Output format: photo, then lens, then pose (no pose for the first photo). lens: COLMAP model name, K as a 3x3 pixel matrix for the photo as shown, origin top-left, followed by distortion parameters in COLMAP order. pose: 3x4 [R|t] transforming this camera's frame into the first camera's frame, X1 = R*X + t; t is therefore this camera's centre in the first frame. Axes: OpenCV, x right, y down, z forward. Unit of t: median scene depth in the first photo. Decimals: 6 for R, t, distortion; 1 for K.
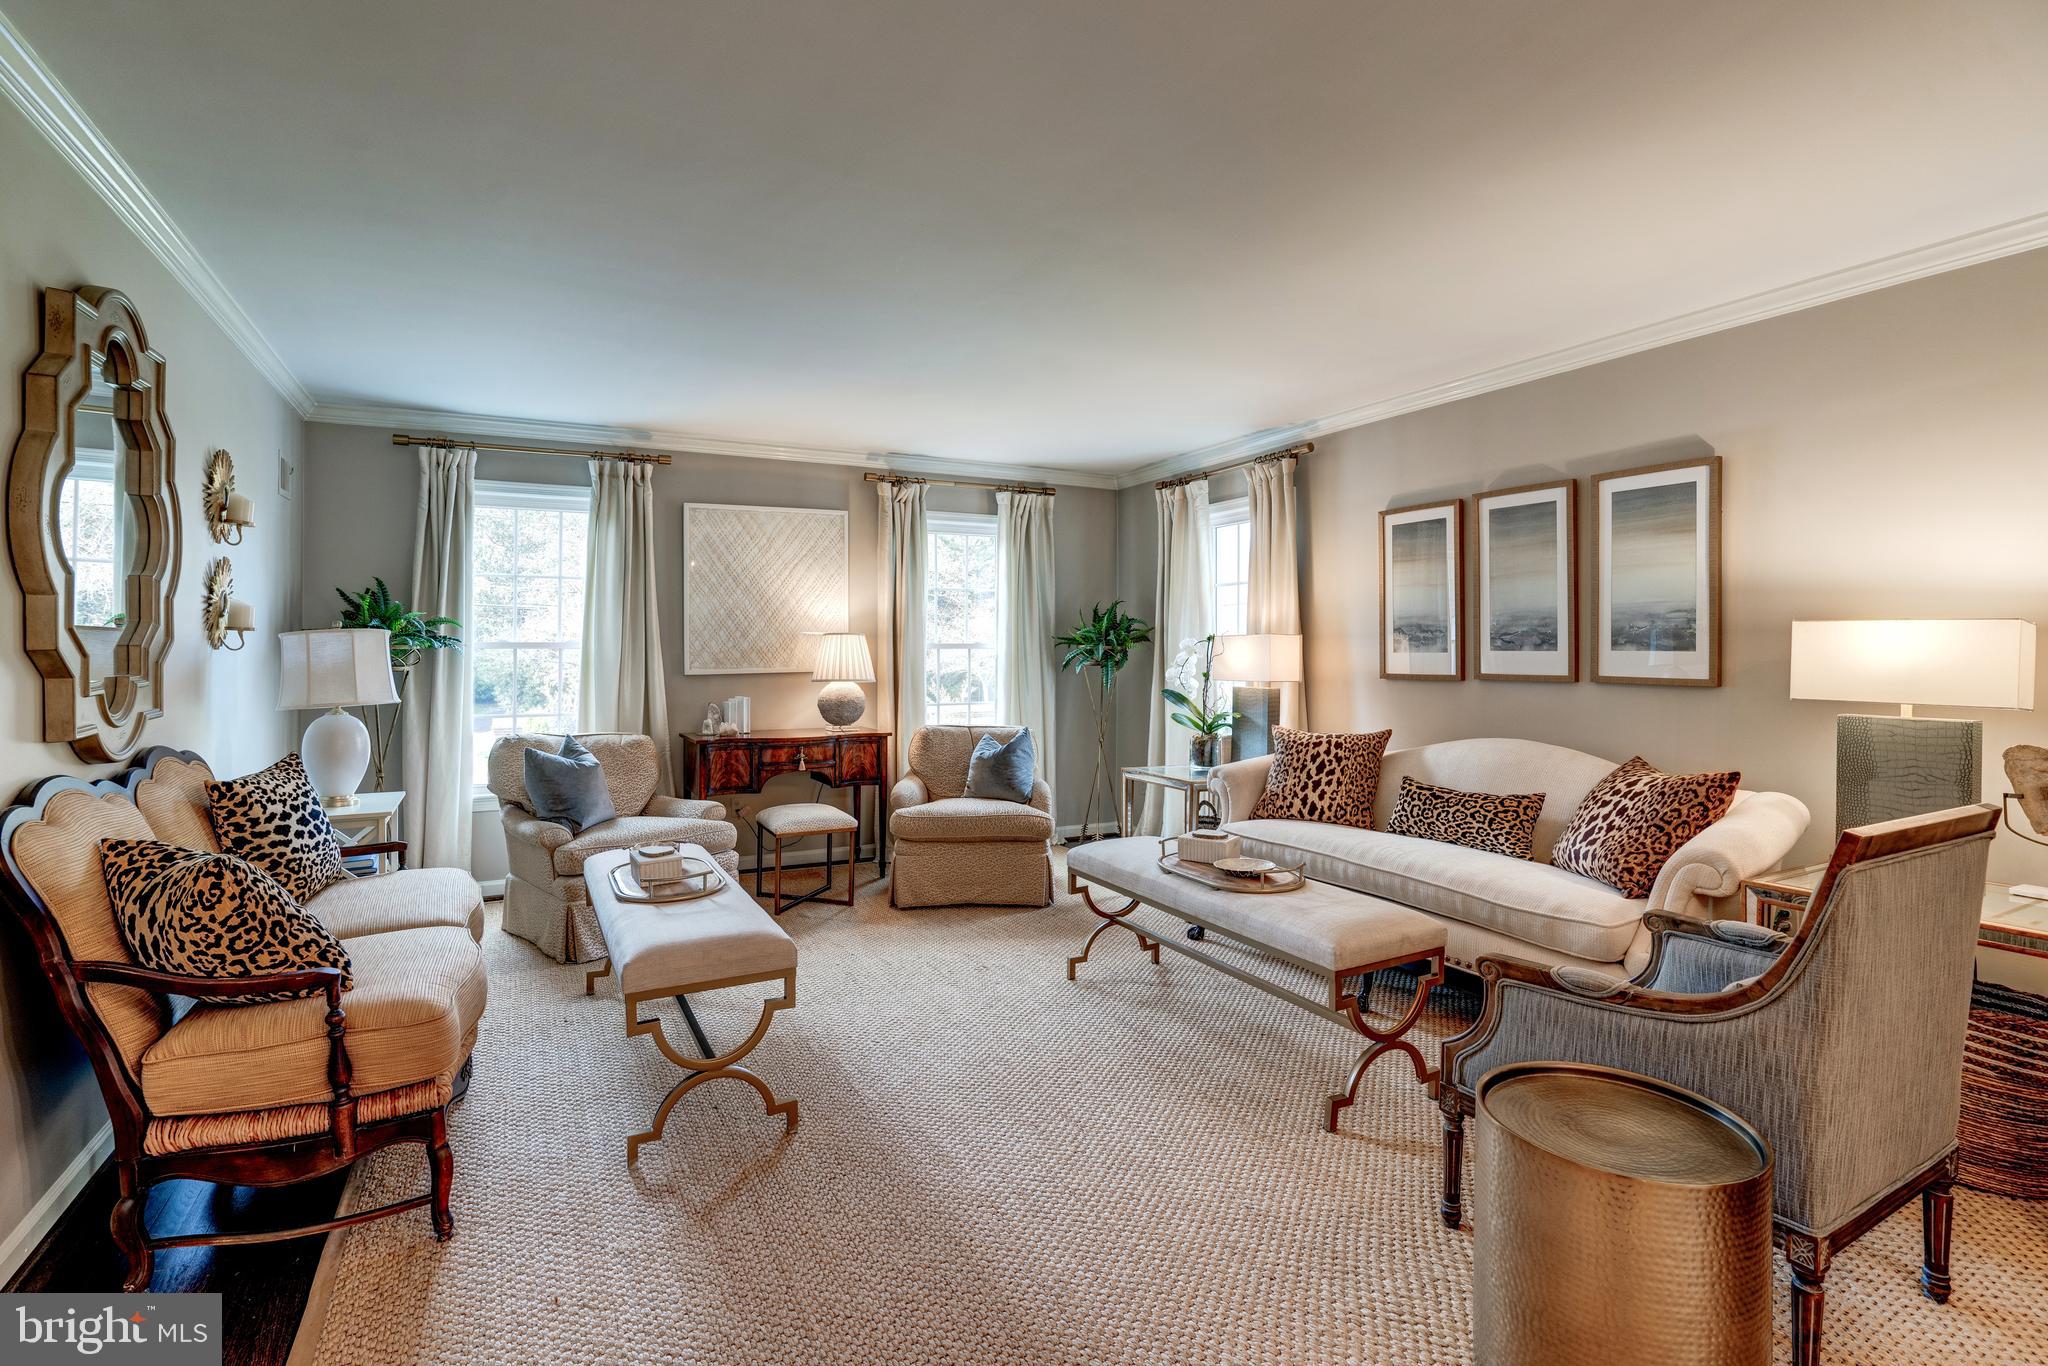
lens RADIAL K [[1042.5, 0, 1047.7], [0, 1042.5, 660.3], [0, 0, 1]] dist [-0.077458, 0.048149]
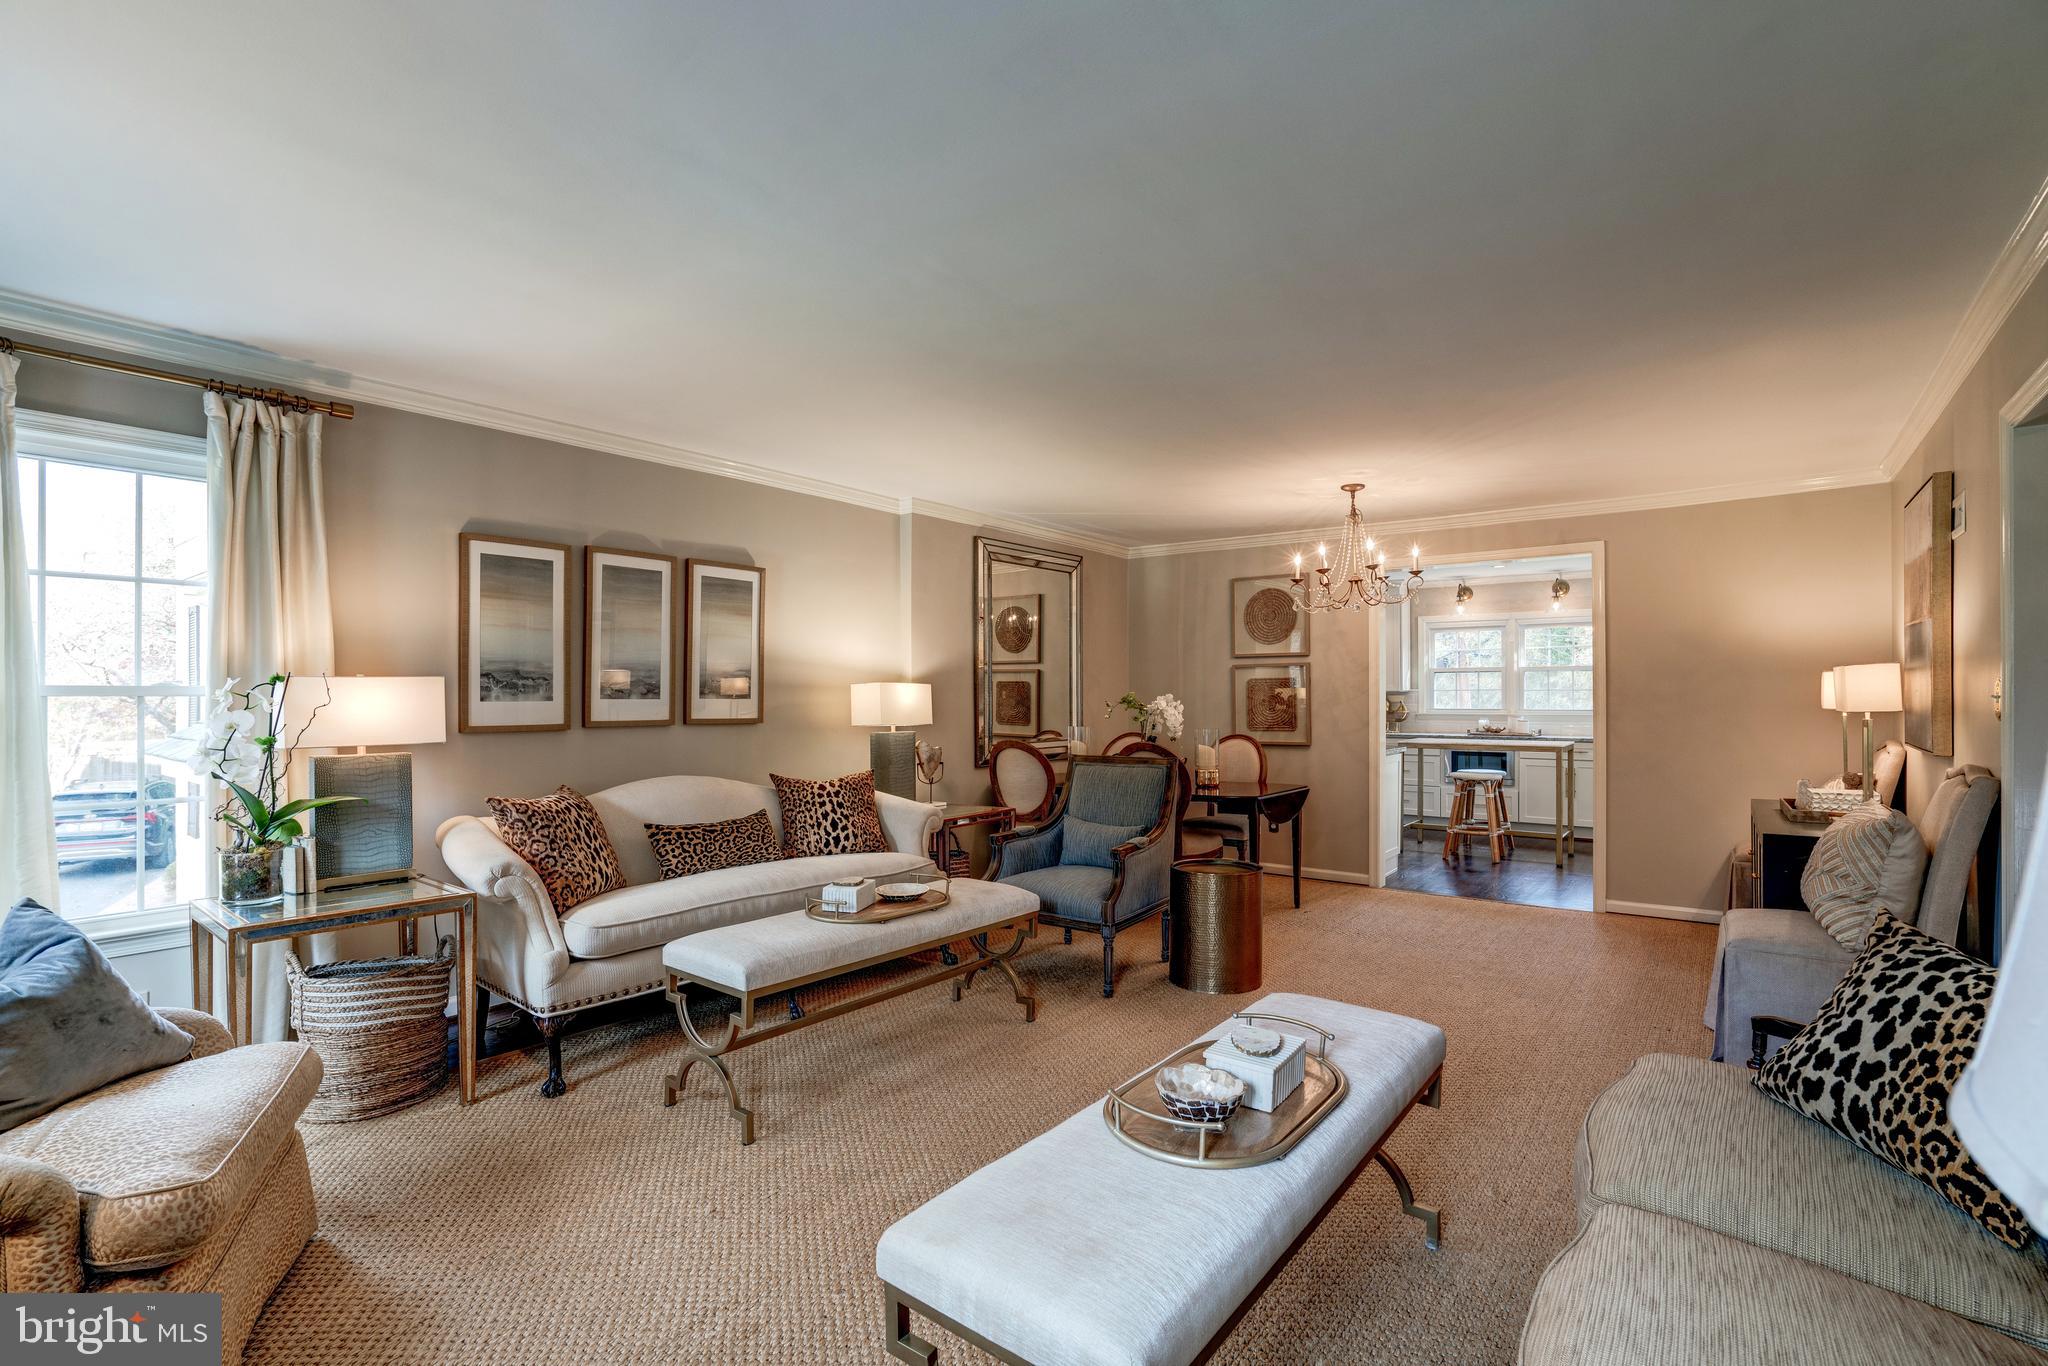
lens RADIAL K [[925.3, 0, 1027.8], [0, 925.3, 694.9], [0, 0, 1]] dist [-0.050515, 0.028869]
pose [[-0.418744, 0.005824, 0.908086, -0.596863], [0.012941, 0.999916, -0.000445, -0.007483], [-0.908012, 0.011565, -0.418784, 0.993458]]
